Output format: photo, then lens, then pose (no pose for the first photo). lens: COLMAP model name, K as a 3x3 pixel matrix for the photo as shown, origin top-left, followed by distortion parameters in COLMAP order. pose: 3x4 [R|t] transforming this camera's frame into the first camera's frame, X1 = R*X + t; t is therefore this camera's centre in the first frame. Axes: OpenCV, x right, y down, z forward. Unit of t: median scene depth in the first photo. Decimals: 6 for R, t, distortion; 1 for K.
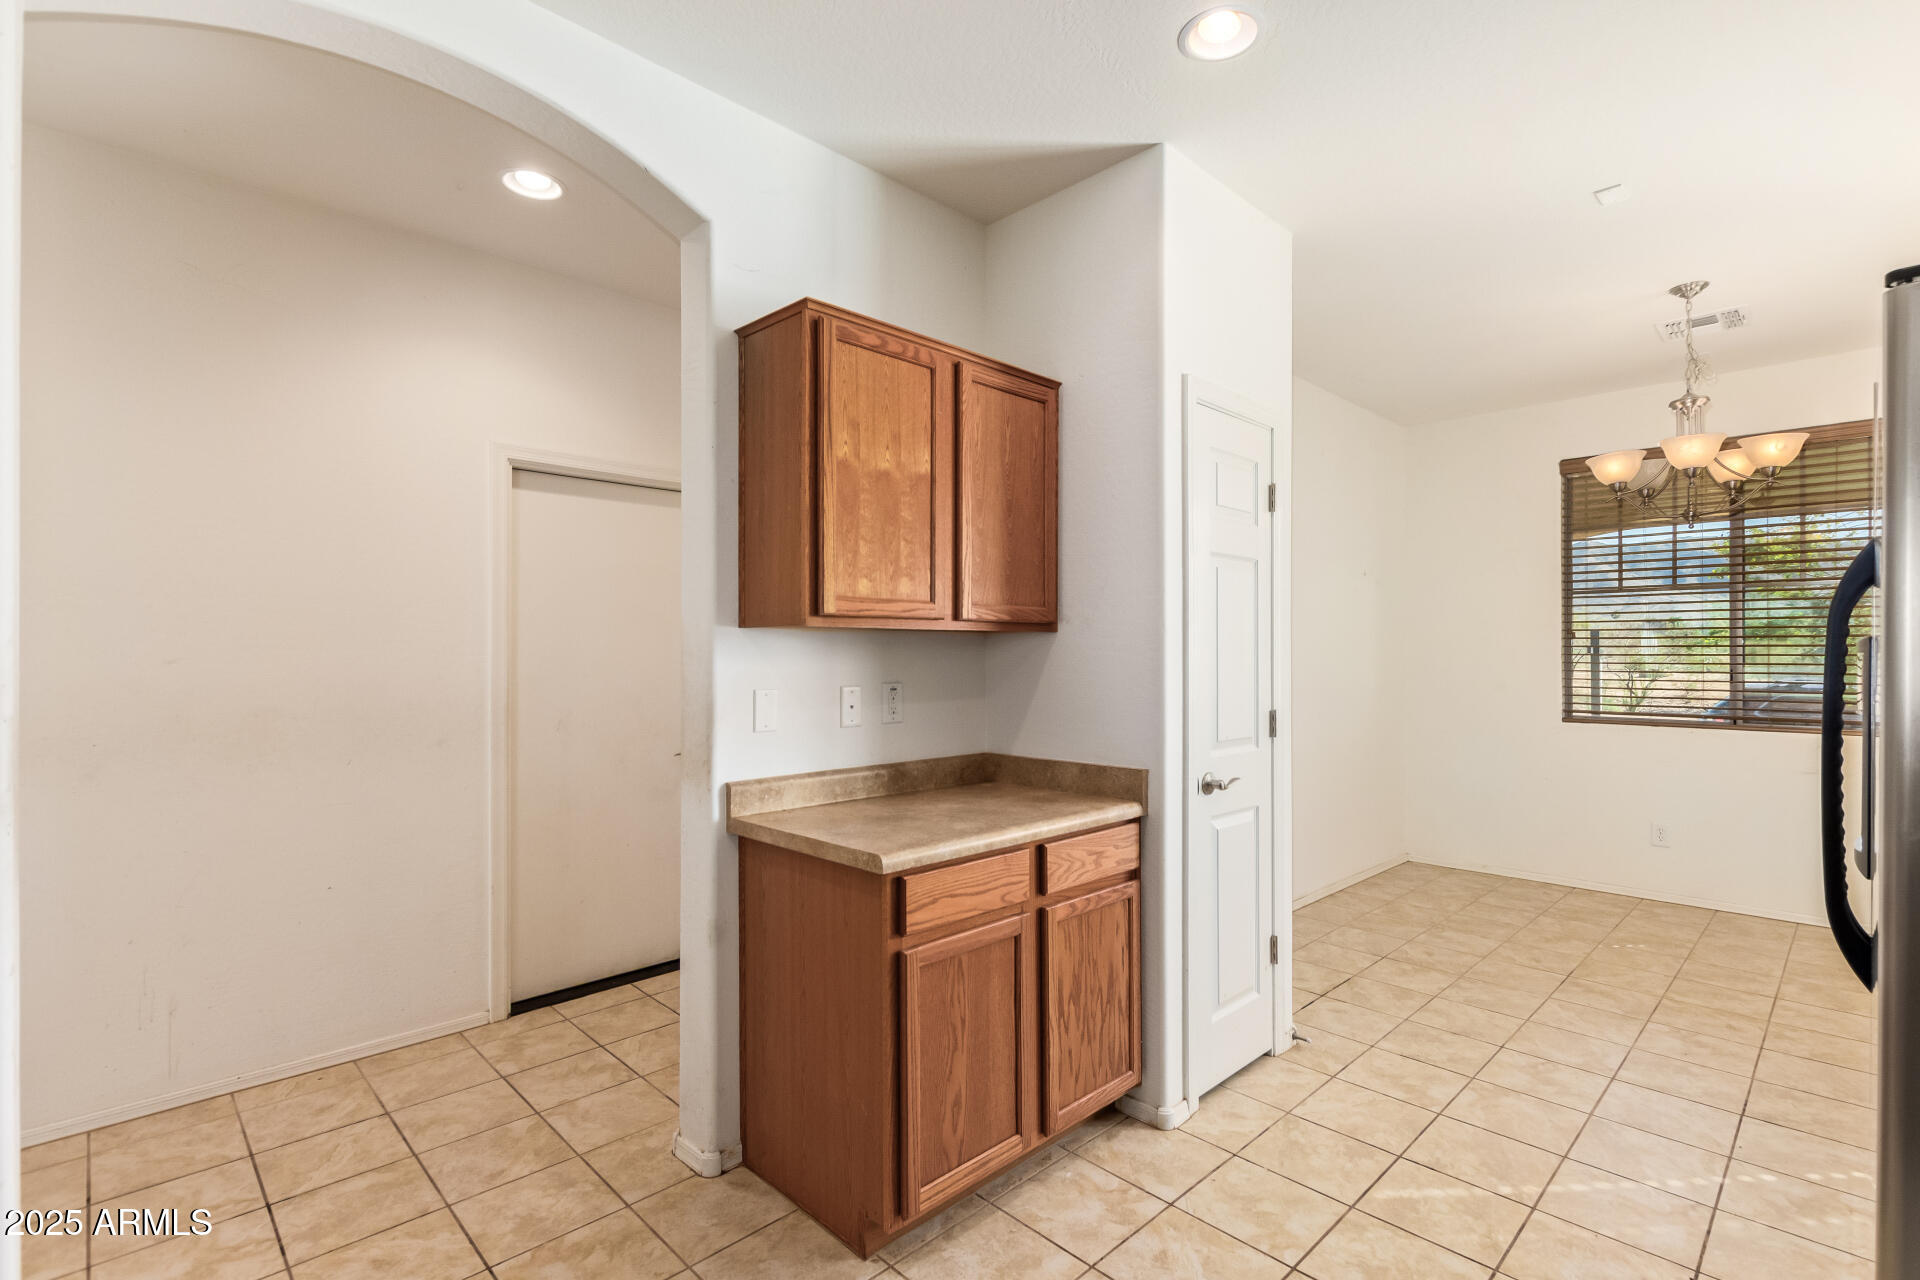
lens RADIAL K [[883.6, 0, 967.1], [0, 883.6, 646.1], [0, 0, 1]] dist [0.000261, -0.000403]
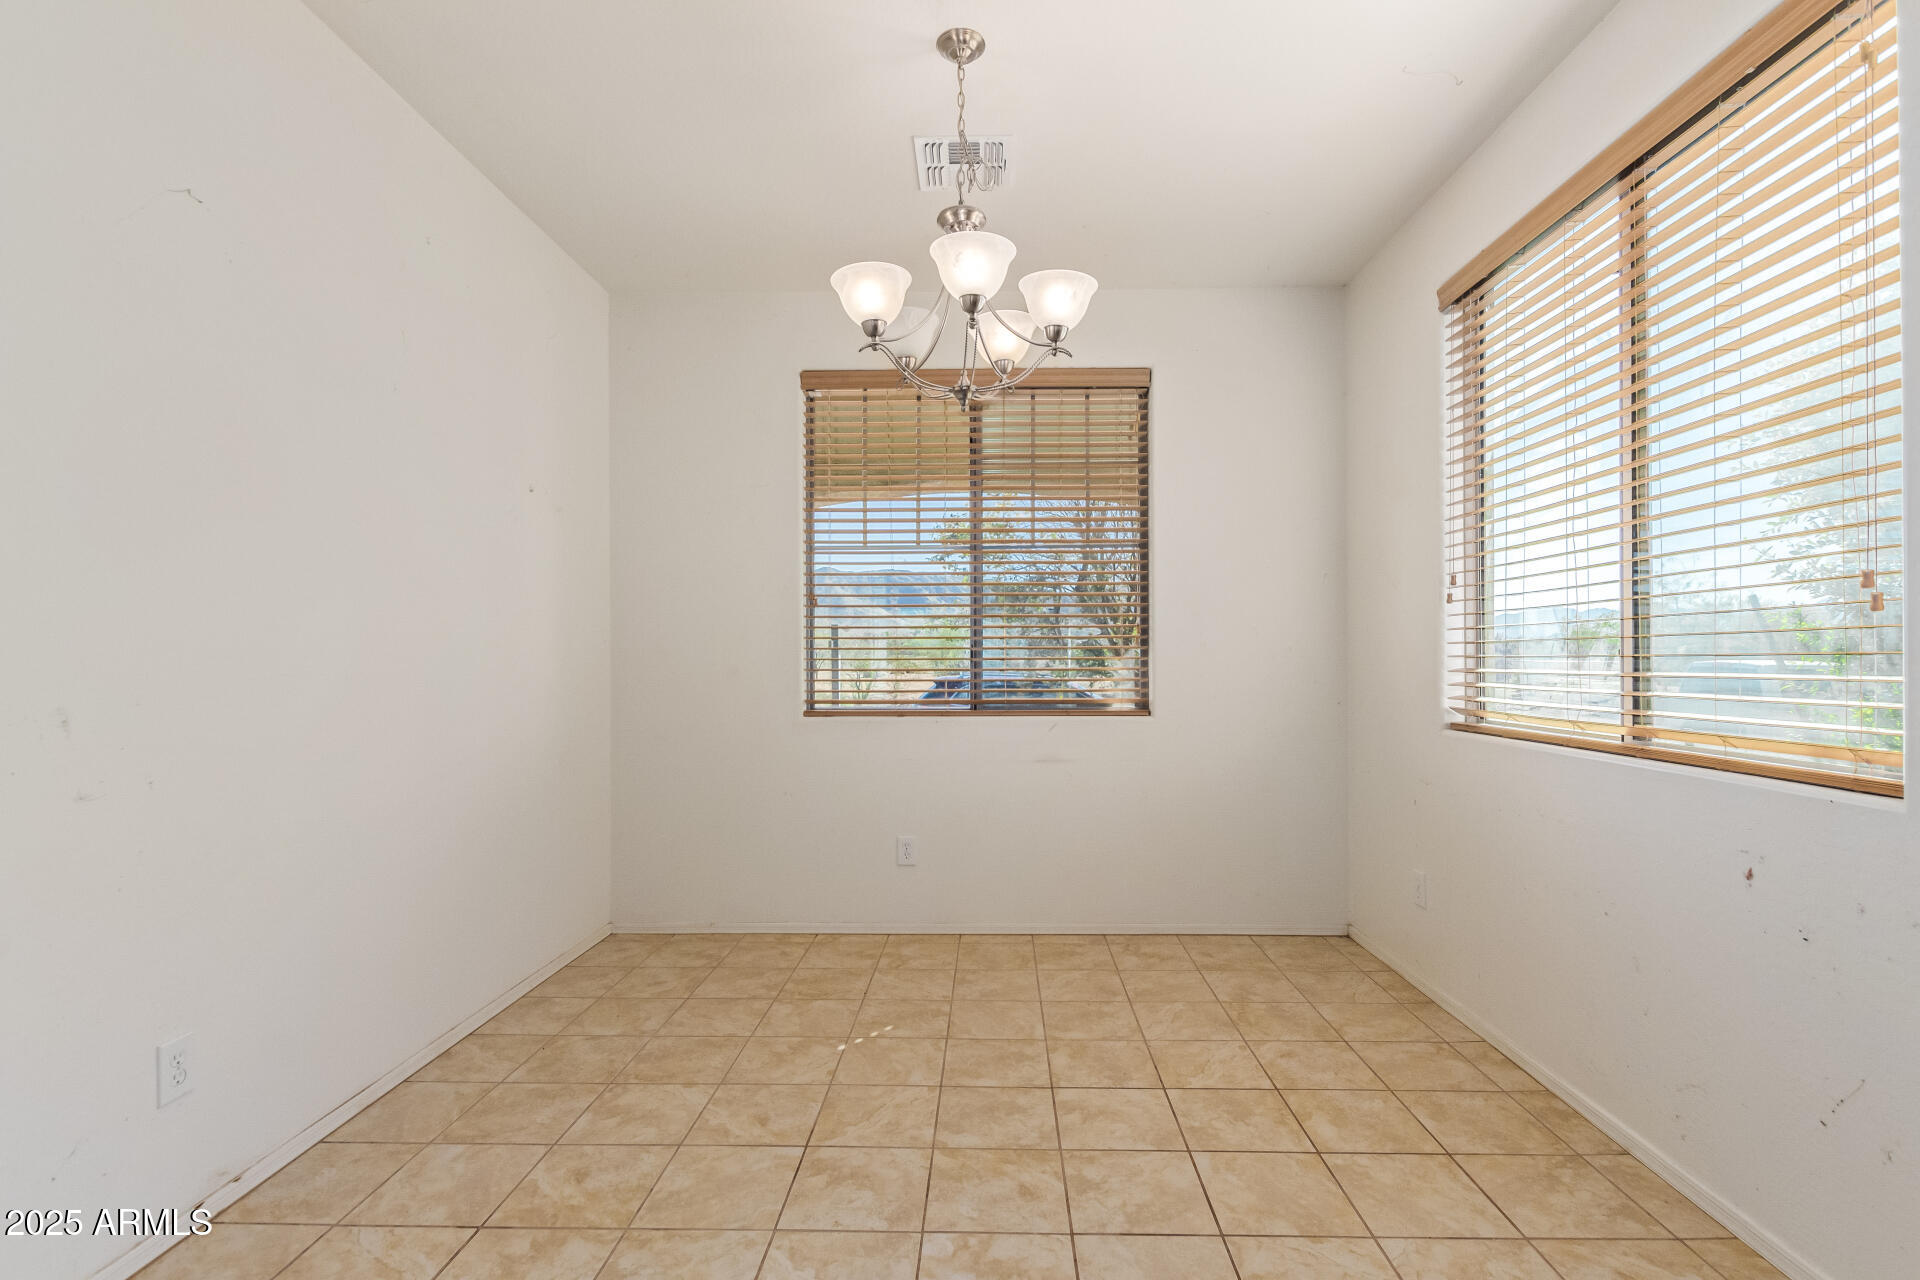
lens RADIAL K [[883.6, 0, 967.1], [0, 883.6, 646.1], [0, 0, 1]] dist [0.000261, -0.000403]
pose [[0.718743, 0.005579, 0.695253, 0.294901], [0.001126, 0.999957, -0.009188, 0.039299], [-0.695274, 0.007387, 0.718706, 0.426143]]
